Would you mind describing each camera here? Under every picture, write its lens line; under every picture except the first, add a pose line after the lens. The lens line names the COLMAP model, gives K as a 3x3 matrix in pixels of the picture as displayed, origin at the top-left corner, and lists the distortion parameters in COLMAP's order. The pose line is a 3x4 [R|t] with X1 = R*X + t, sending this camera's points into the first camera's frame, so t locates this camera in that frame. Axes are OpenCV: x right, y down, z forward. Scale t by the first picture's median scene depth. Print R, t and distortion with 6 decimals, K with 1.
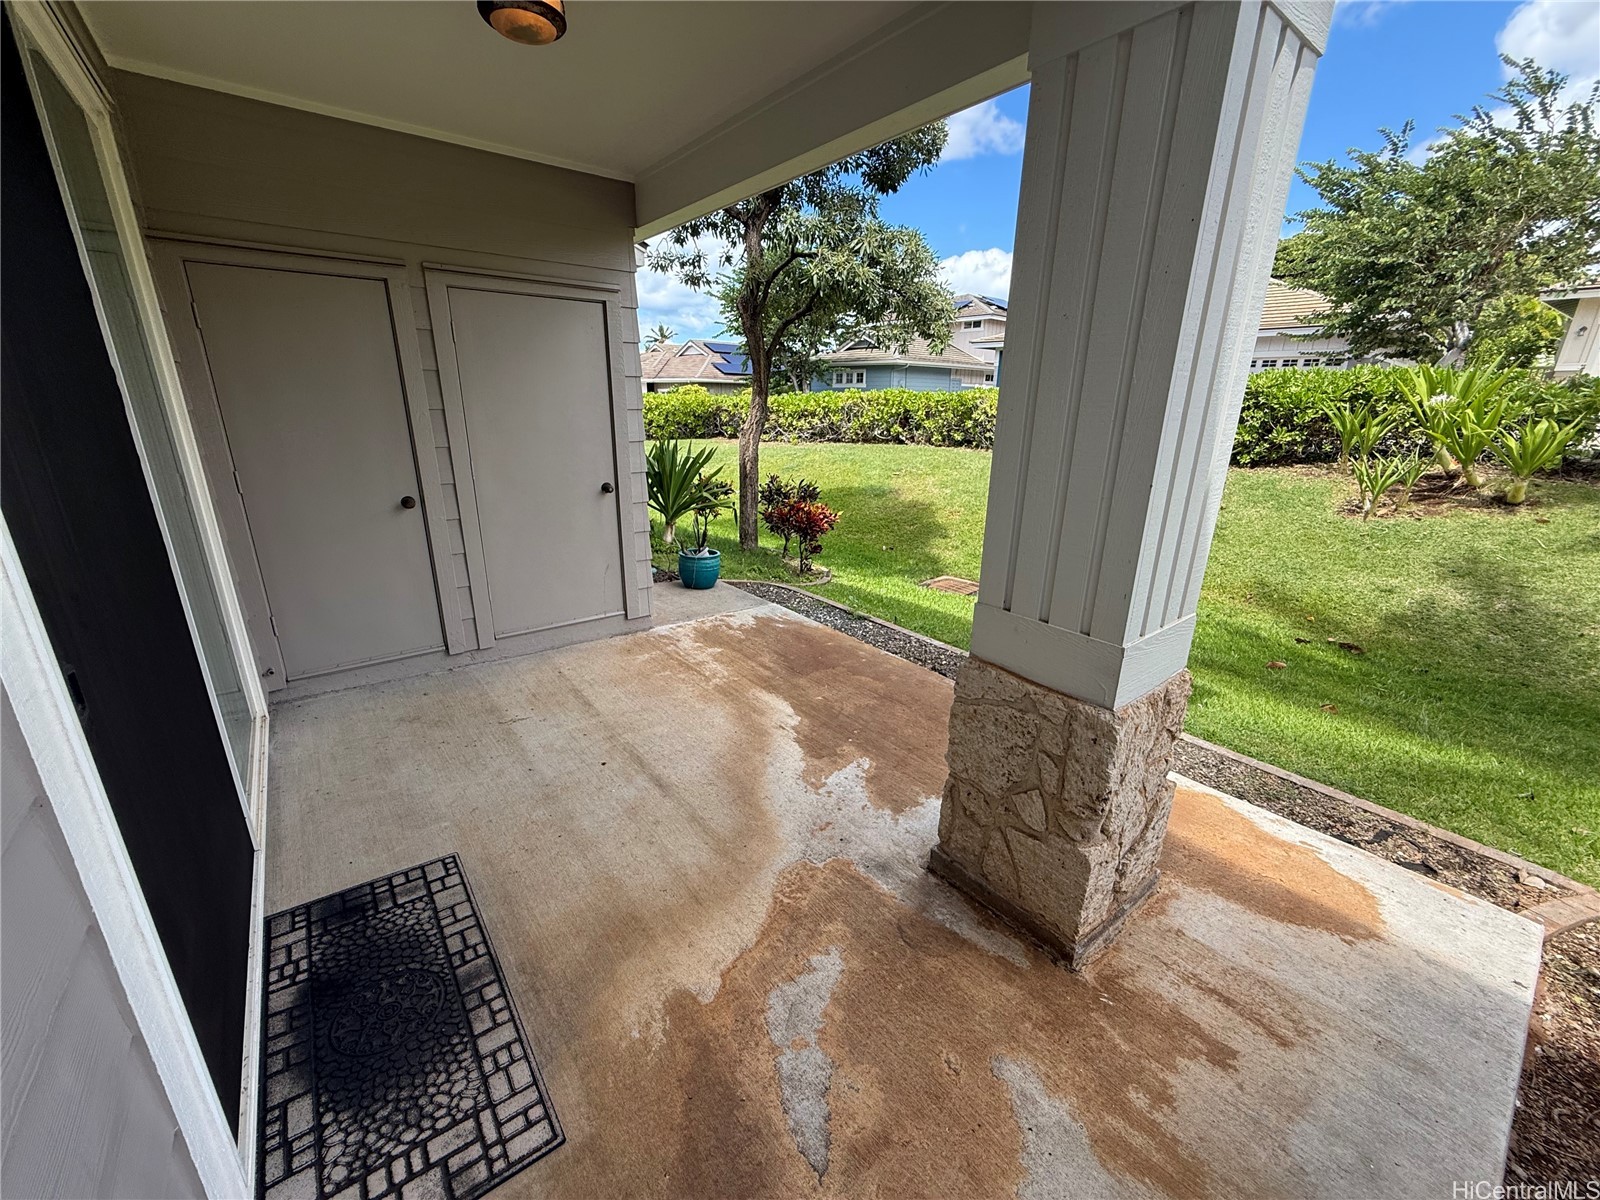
lens RADIAL K [[634.2, 0, 797.8], [0, 634.2, 602.6], [0, 0, 1]] dist [-0.000164, -0.000202]
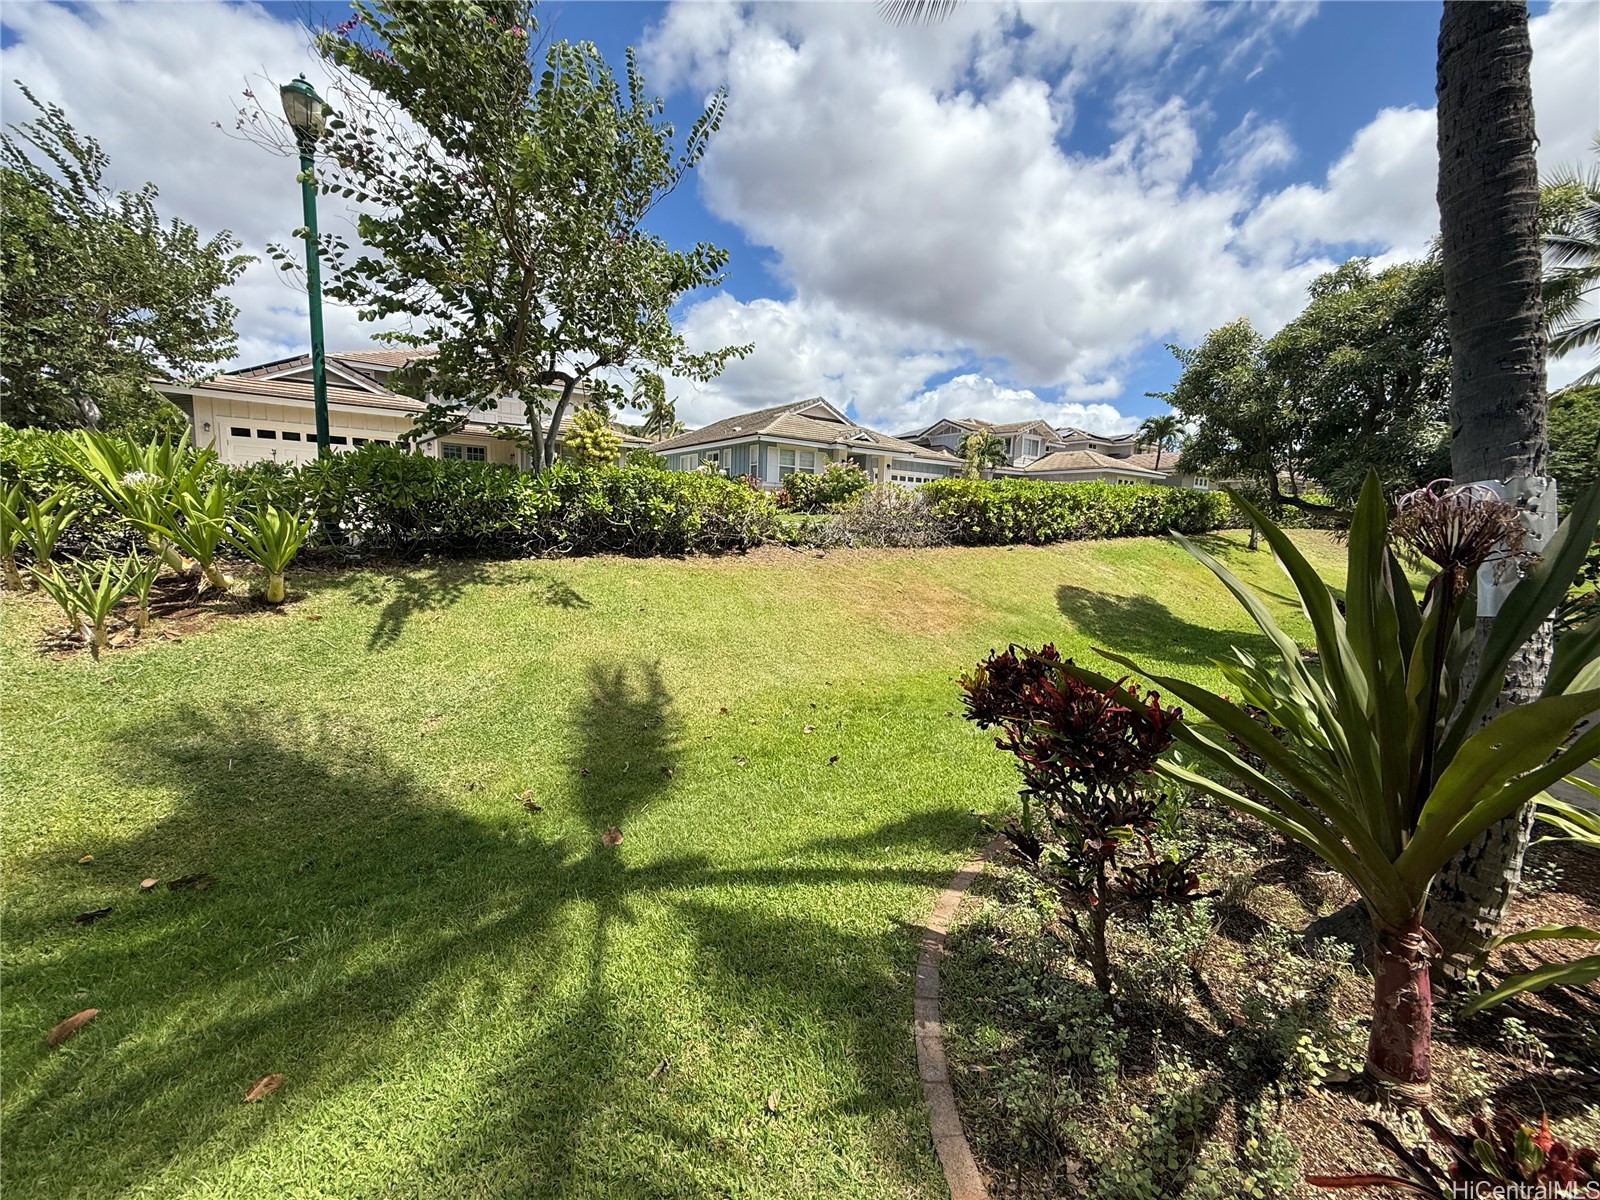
lens RADIAL K [[640.2, 0, 800.0], [0, 640.2, 600.0], [0, 0, 1]] dist [0.000140, -0.000166]
pose [[-0.041781, -0.135931, 0.989837, 0.193467], [0.274132, 0.951123, 0.142186, -0.068147], [-0.960784, 0.277286, -0.002476, 0.251516]]
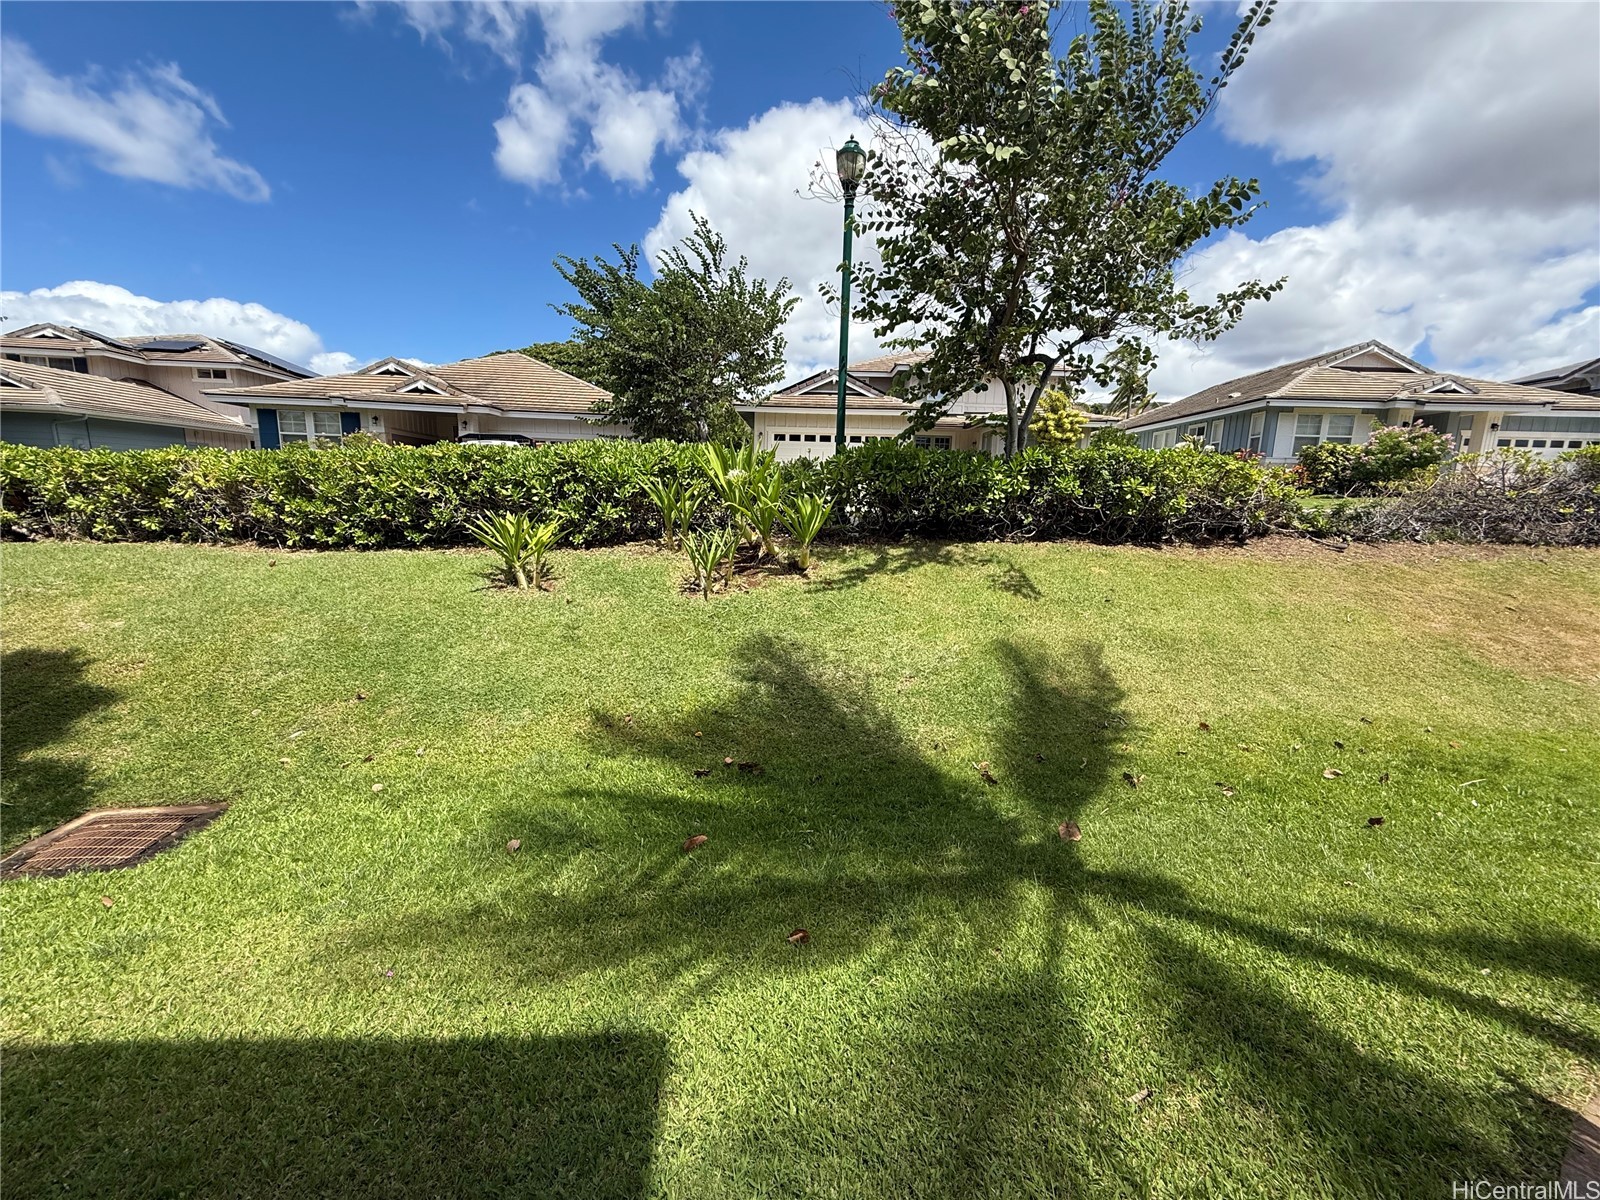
lens RADIAL K [[639.6, 0, 797.5], [0, 639.6, 602.0], [0, 0, 1]] dist [-0.000718, -0.000020]
pose [[0.589379, -0.132845, 0.796859, 0.186629], [0.228493, 0.973523, -0.006702, -0.072917], [-0.774870, 0.186026, 0.604128, 0.273840]]
